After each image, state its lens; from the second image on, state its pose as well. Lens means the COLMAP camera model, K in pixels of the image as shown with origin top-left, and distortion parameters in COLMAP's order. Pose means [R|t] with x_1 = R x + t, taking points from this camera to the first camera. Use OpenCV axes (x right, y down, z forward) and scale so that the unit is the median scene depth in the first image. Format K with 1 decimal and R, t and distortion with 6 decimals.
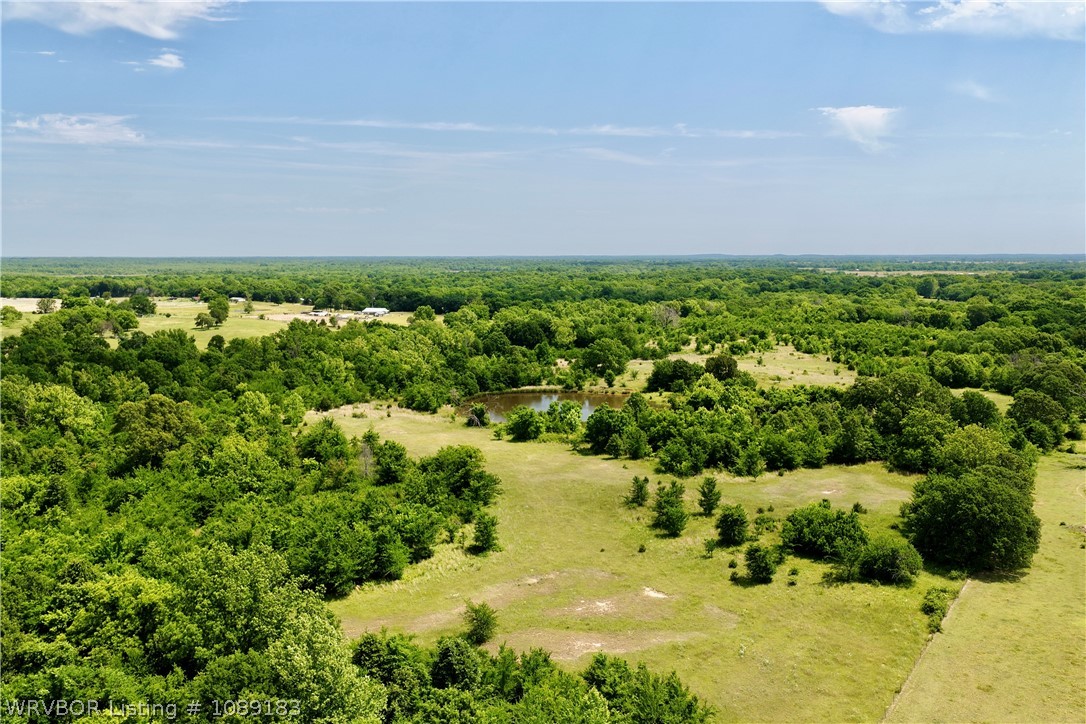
lens RADIAL K [[890.4, 0, 542.3], [0, 890.4, 367.9], [0, 0, 1]] dist [-0.013179, 0.036694]
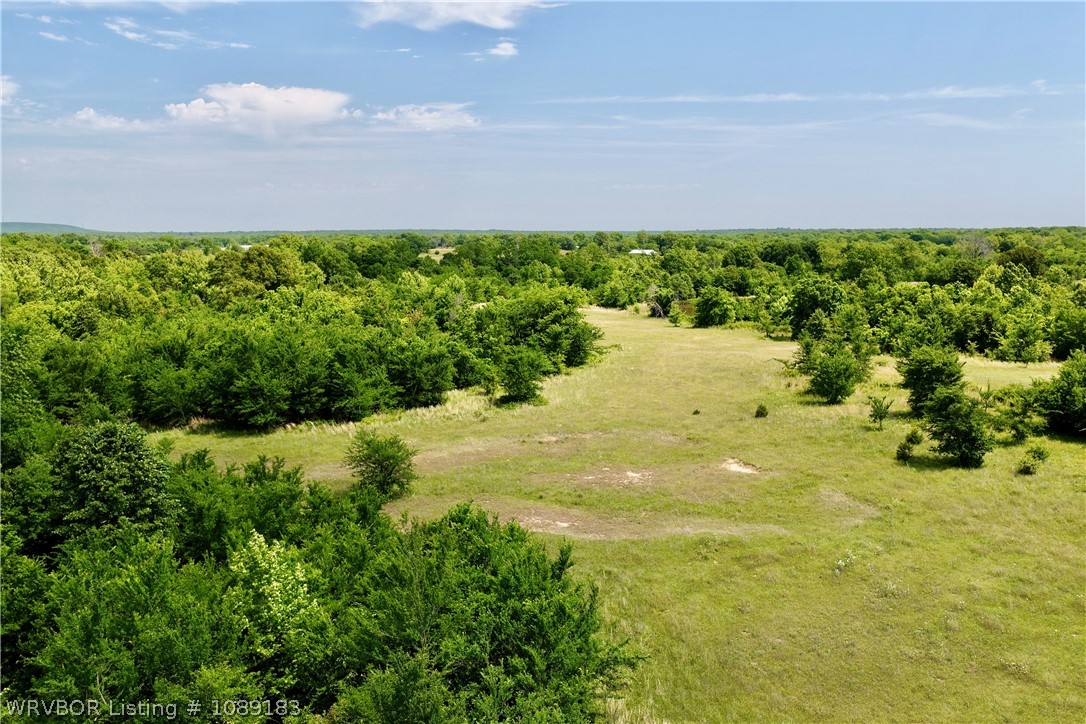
lens RADIAL K [[890.4, 0, 554.6], [0, 890.4, 378.0], [0, 0, 1]] dist [-0.013179, 0.036694]
pose [[0.945400, 0.051097, -0.321881, 0.072078], [-0.039251, 0.998296, 0.043190, 0.067929], [0.323539, -0.028198, 0.945794, 0.171251]]
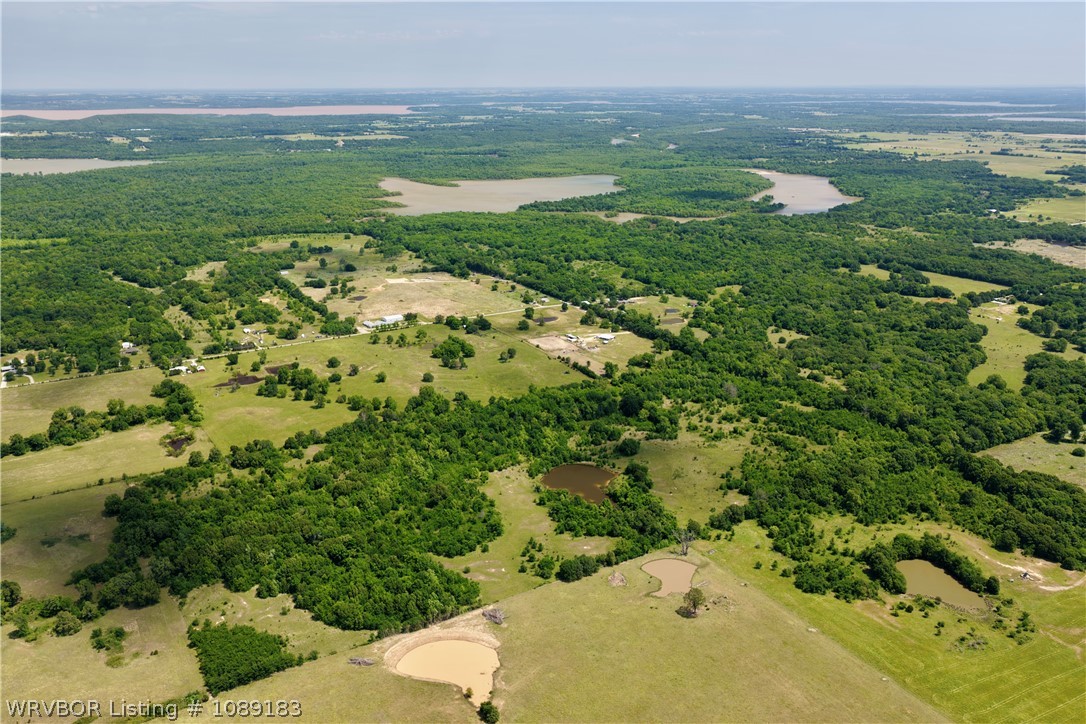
lens RADIAL K [[890.4, 0, 547.8], [0, 890.4, 363.4], [0, 0, 1]] dist [-0.013179, 0.036694]
pose [[0.907825, 0.124130, -0.400556, 0.877948], [-0.047262, 0.979386, 0.196392, -0.752851], [0.416677, -0.159358, 0.894978, -1.291239]]
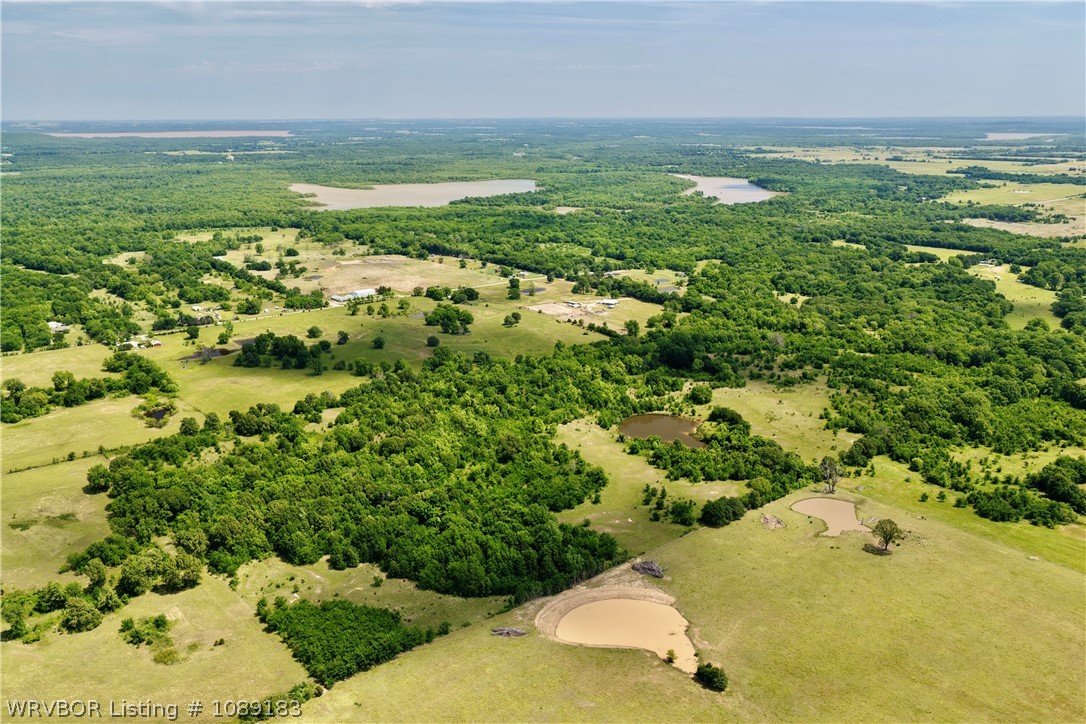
lens RADIAL K [[890.4, 0, 543.8], [0, 890.4, 356.5], [0, 0, 1]] dist [-0.013179, 0.036694]
pose [[0.955817, 0.074698, -0.284313, 0.334269], [-0.033045, 0.988348, 0.148578, -0.432136], [0.292099, -0.132618, 0.947149, -1.157384]]
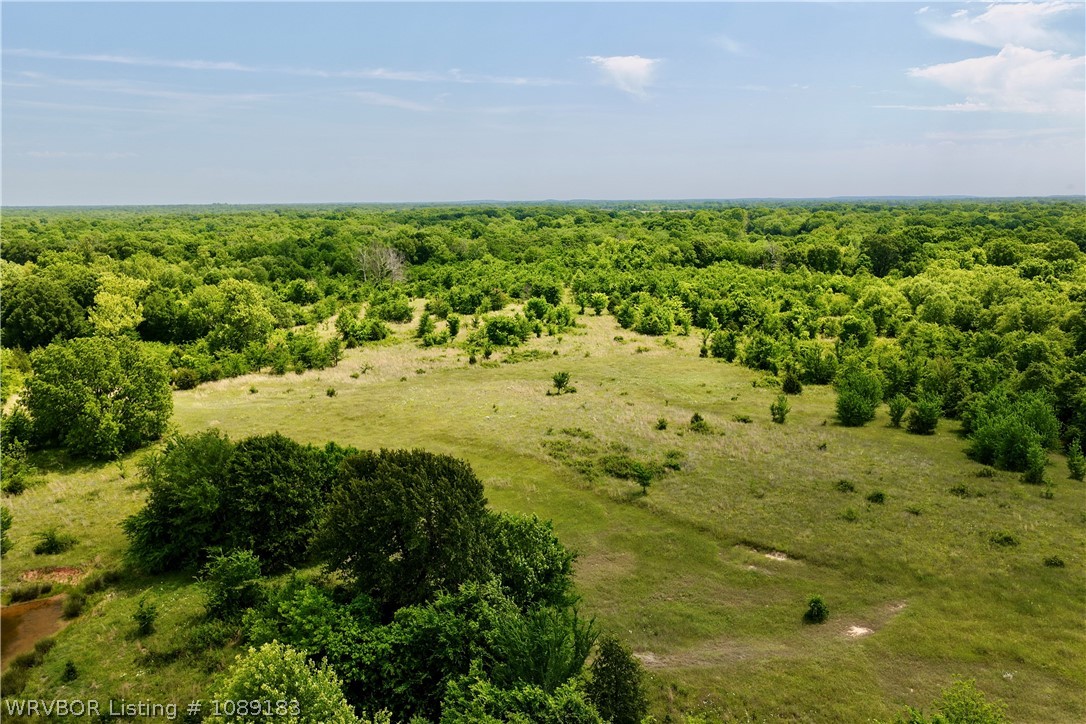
lens RADIAL K [[890.4, 0, 553.4], [0, 890.4, 334.9], [0, 0, 1]] dist [-0.013179, 0.036694]
pose [[0.967424, -0.044488, 0.249223, 0.169224], [0.039039, 0.998879, 0.026765, -0.040237], [-0.250135, -0.016163, 0.968076, 0.716166]]
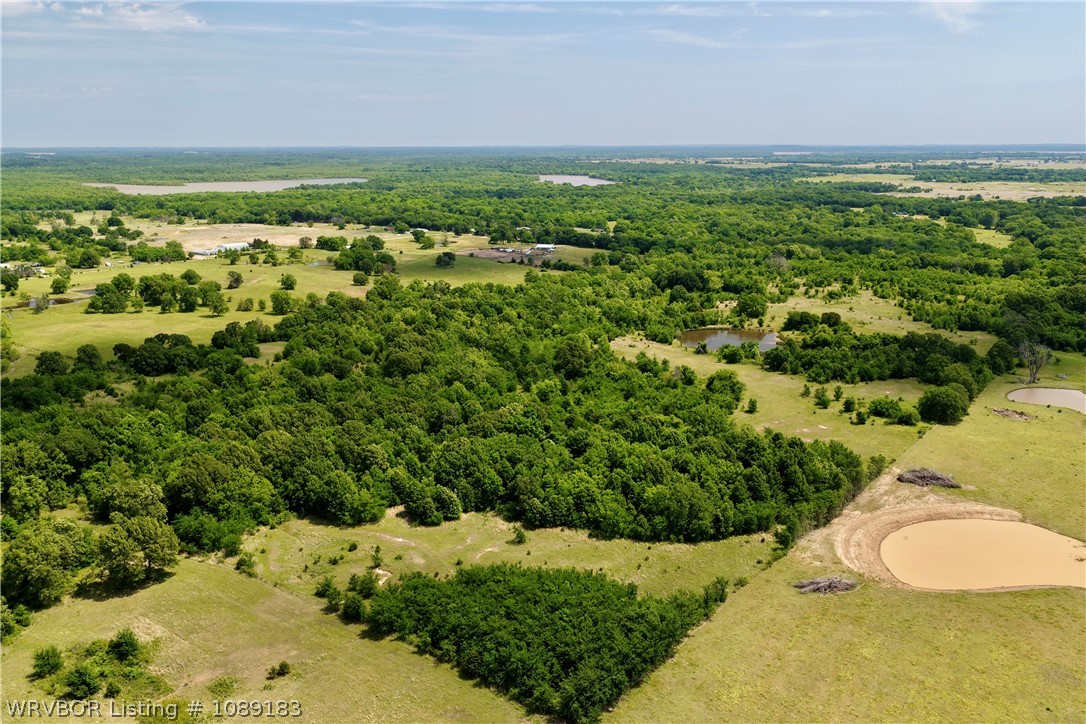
lens RADIAL K [[890.4, 0, 535.8], [0, 890.4, 356.5], [0, 0, 1]] dist [-0.013179, 0.036694]
pose [[0.996930, 0.014916, -0.076863, -0.215554], [-0.006374, 0.993889, 0.110200, -0.104216], [0.078037, -0.109372, 0.990933, -0.700194]]
